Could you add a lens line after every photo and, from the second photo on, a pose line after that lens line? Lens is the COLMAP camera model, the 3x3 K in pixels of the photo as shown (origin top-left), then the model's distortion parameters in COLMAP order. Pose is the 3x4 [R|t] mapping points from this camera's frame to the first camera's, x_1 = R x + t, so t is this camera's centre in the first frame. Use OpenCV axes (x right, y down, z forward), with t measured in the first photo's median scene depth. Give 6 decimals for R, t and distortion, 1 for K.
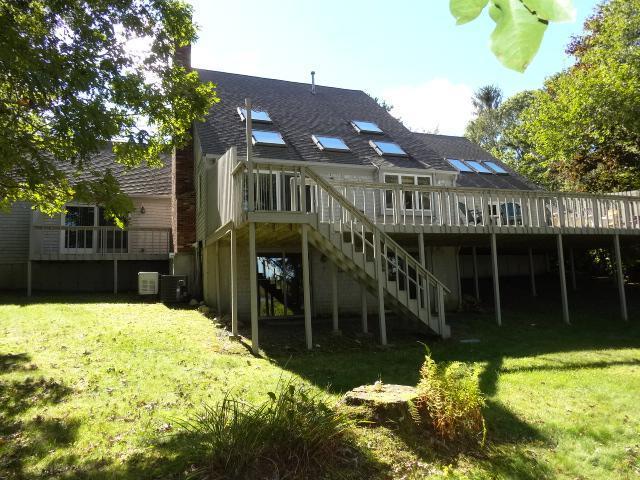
lens RADIAL K [[469.2, 0, 320.0], [0, 469.2, 240.0], [0, 0, 1]] dist [-0.000661, 0.002542]
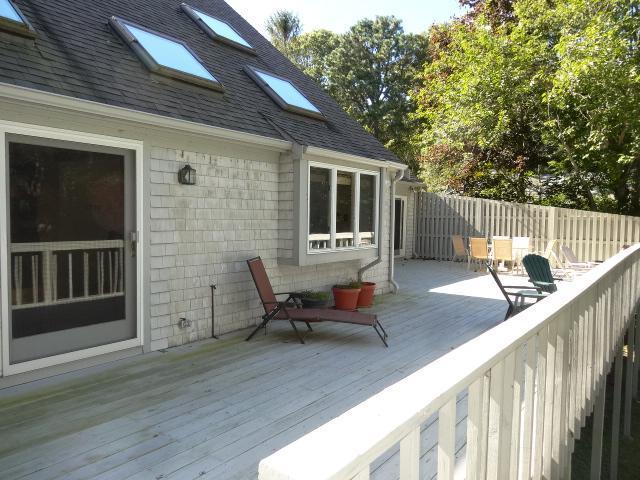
lens RADIAL K [[469.2, 0, 320.0], [0, 469.2, 240.0], [0, 0, 1]] dist [-0.000661, 0.002542]
pose [[0.851339, 0.024213, 0.524057, -0.065322], [-0.106471, 0.986120, 0.127402, -0.125733], [-0.513698, -0.164259, 0.842100, 0.625823]]
